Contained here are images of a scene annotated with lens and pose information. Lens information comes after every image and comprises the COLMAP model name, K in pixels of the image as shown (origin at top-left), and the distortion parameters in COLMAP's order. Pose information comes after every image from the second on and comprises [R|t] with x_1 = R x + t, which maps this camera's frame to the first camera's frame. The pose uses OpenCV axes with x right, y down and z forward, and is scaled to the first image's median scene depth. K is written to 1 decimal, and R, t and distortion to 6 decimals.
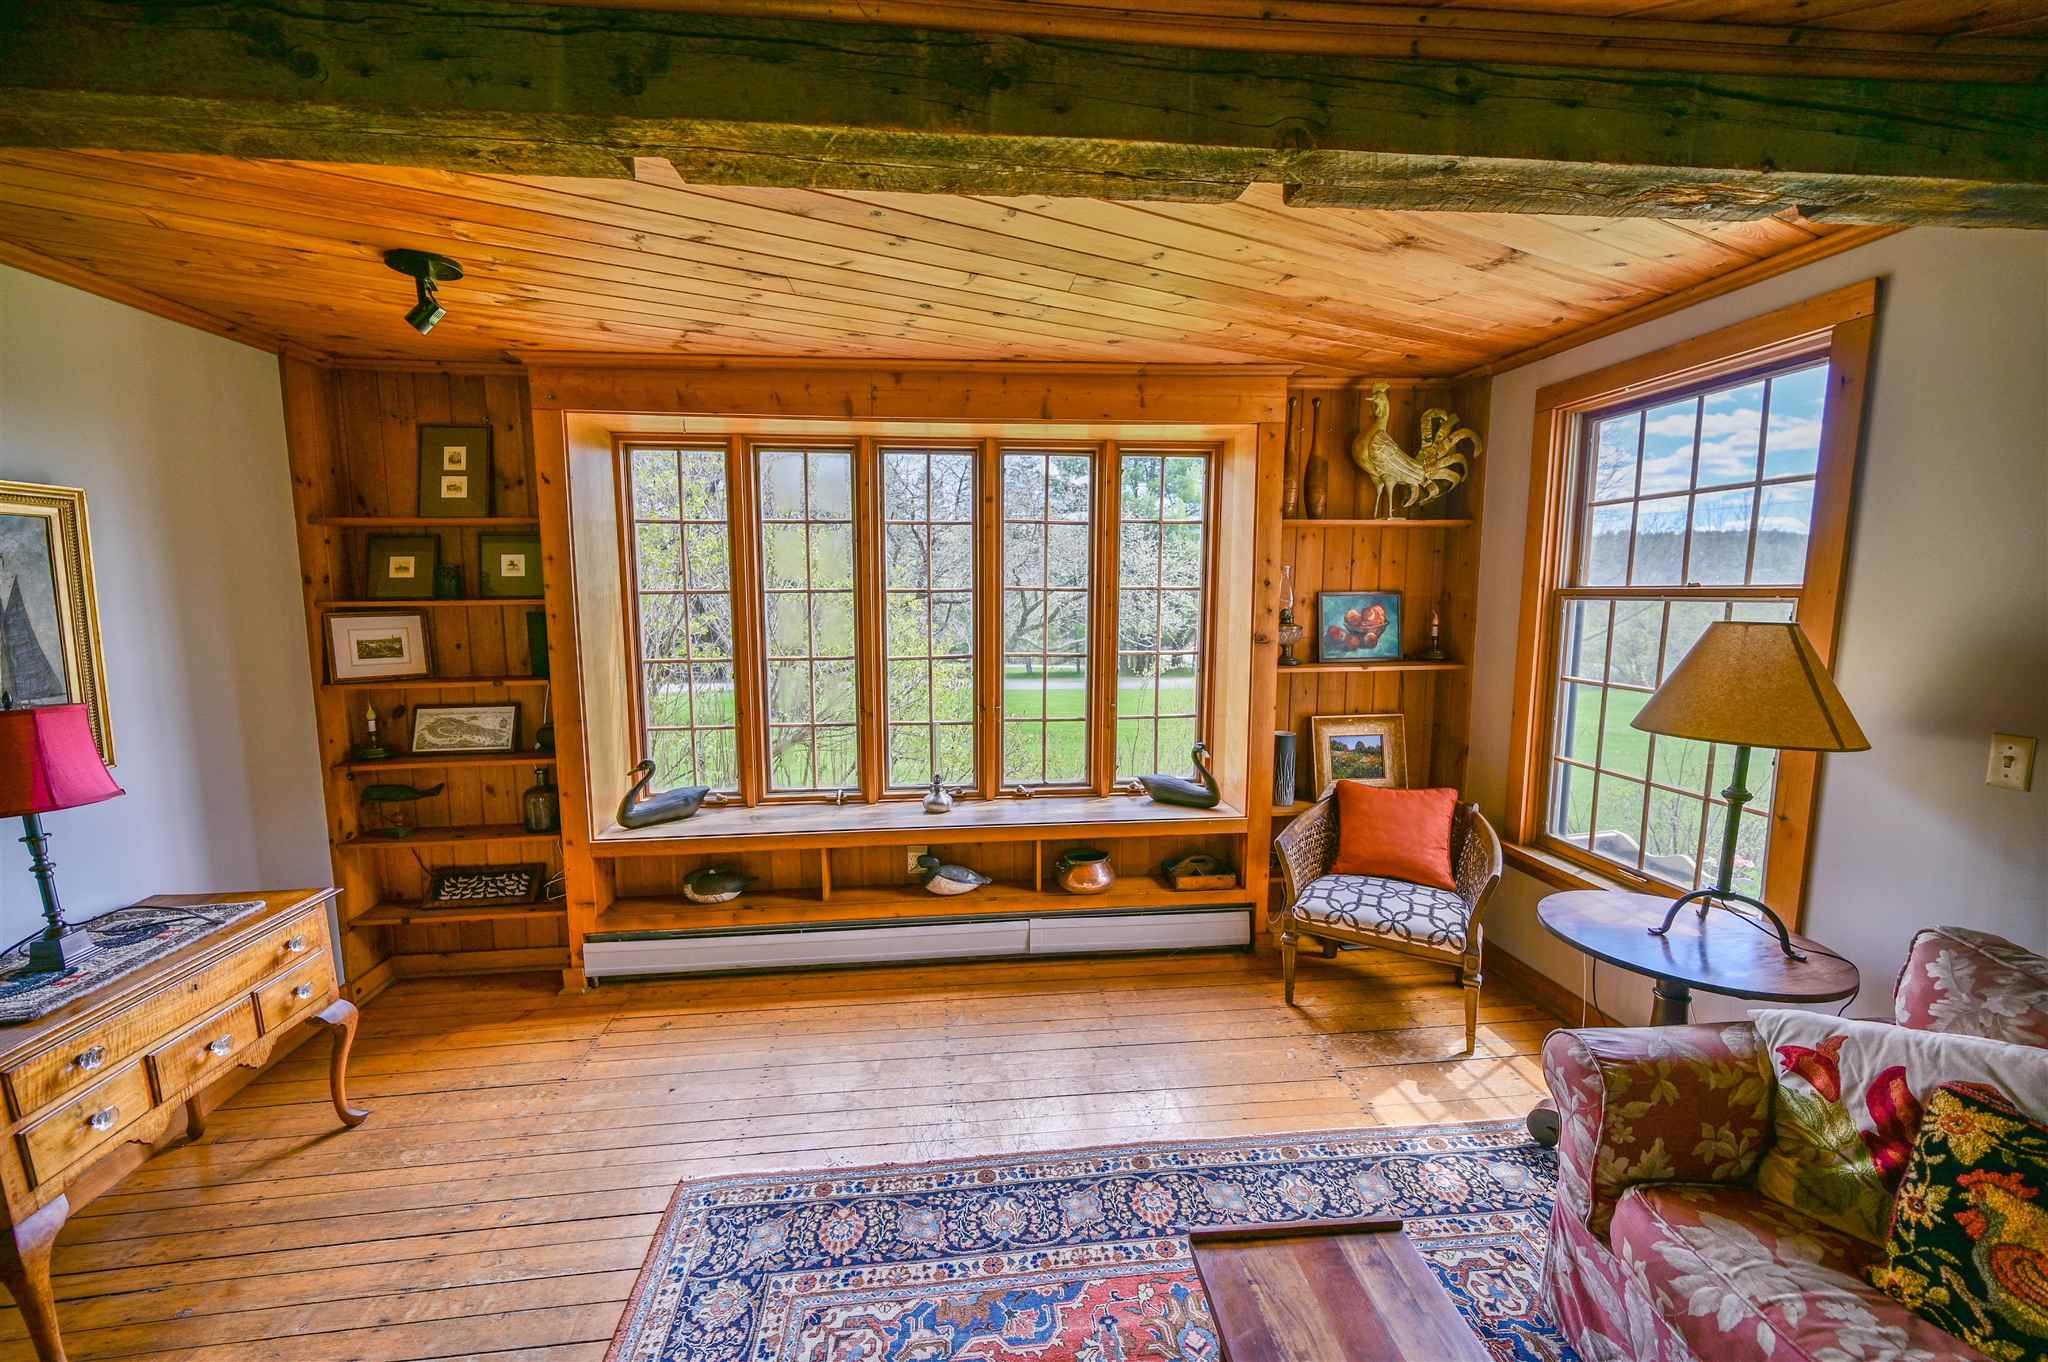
lens RADIAL K [[802.3, 0, 1019.3], [0, 802.3, 686.5], [0, 0, 1]] dist [-0.000690, 0.000069]
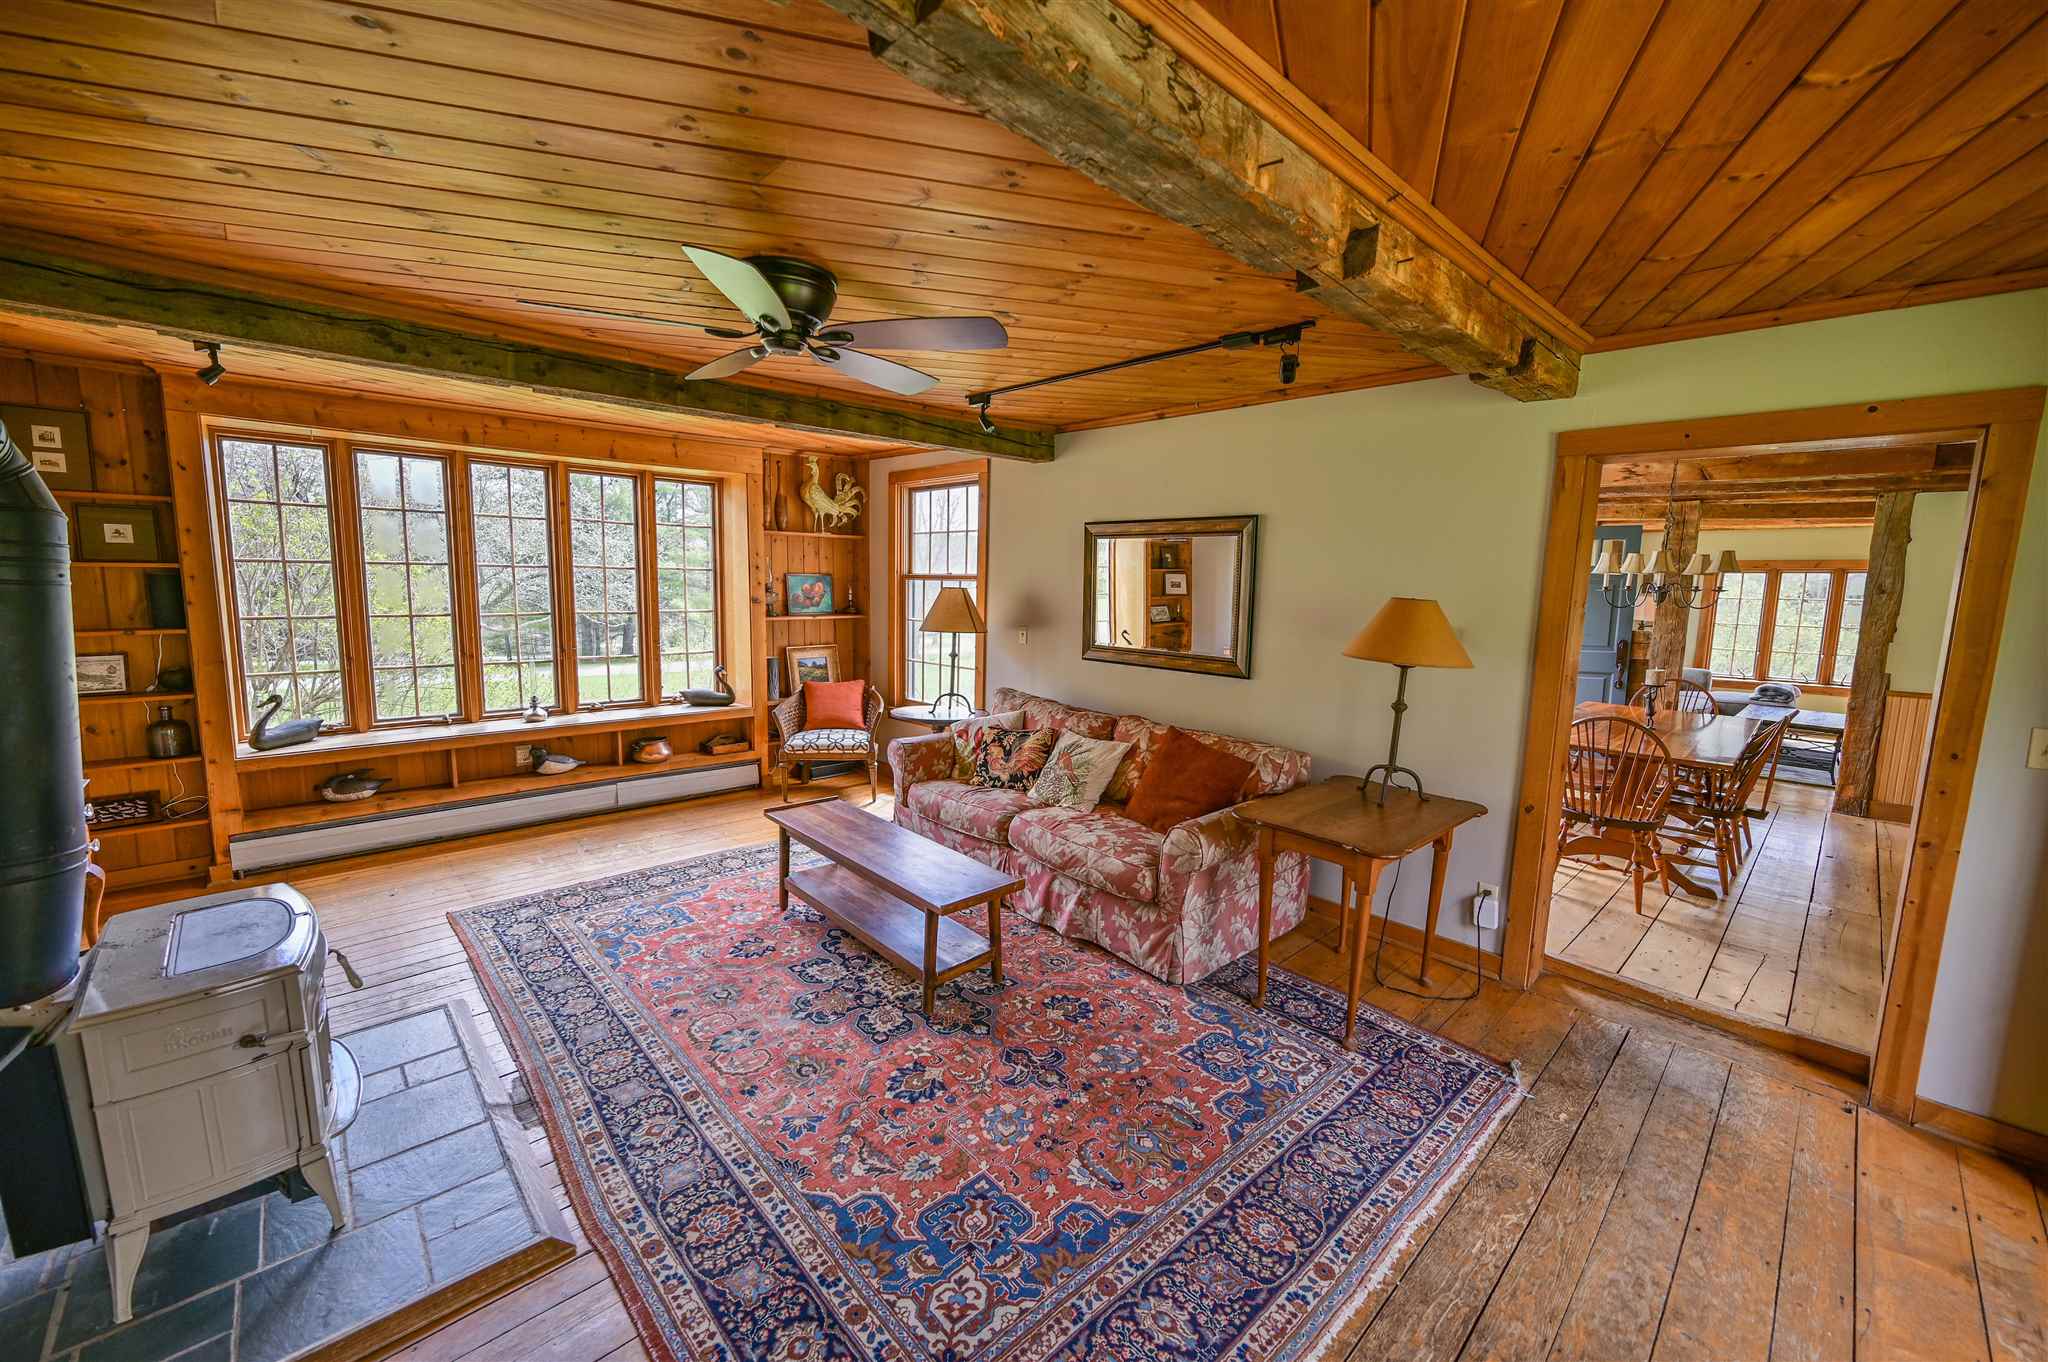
lens RADIAL K [[802.3, 0, 1019.3], [0, 802.3, 686.5], [0, 0, 1]] dist [-0.000690, 0.000069]
pose [[0.792374, -0.060864, 0.606992, -0.311435], [0.050288, 0.998141, 0.034439, 0.096747], [-0.607960, 0.003236, 0.793961, -0.718398]]
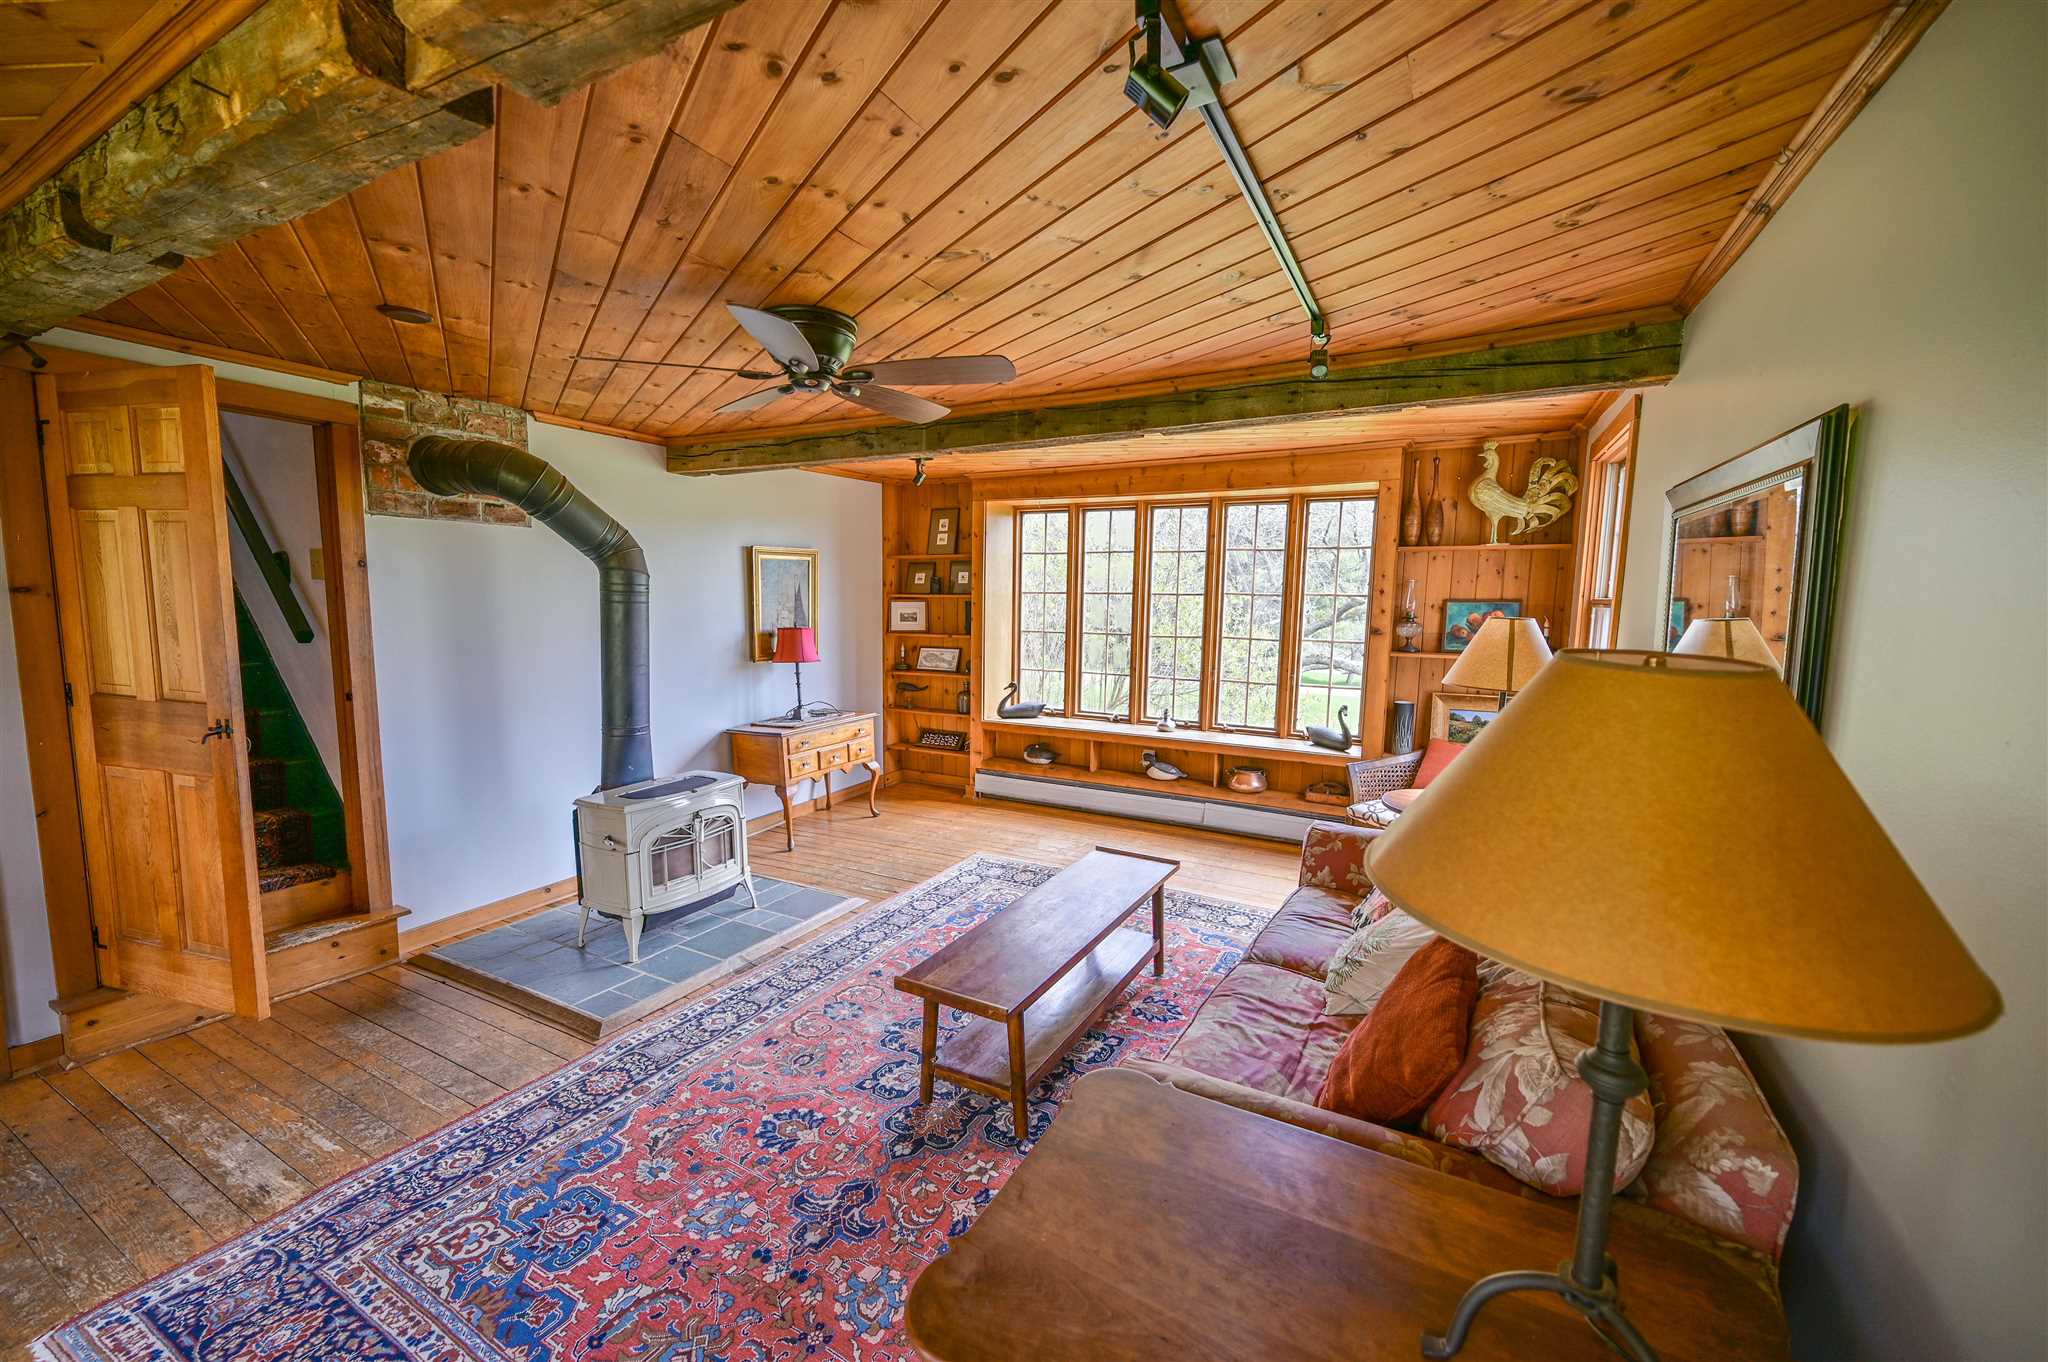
lens RADIAL K [[803.7, 0, 1025.4], [0, 803.7, 684.7], [0, 0, 1]] dist [-0.001259, -0.000157]
pose [[0.827323, 0.078063, -0.556276, 0.610667], [-0.083691, 0.996373, 0.015353, 0.067679], [0.555458, 0.033853, 0.830855, -0.544205]]
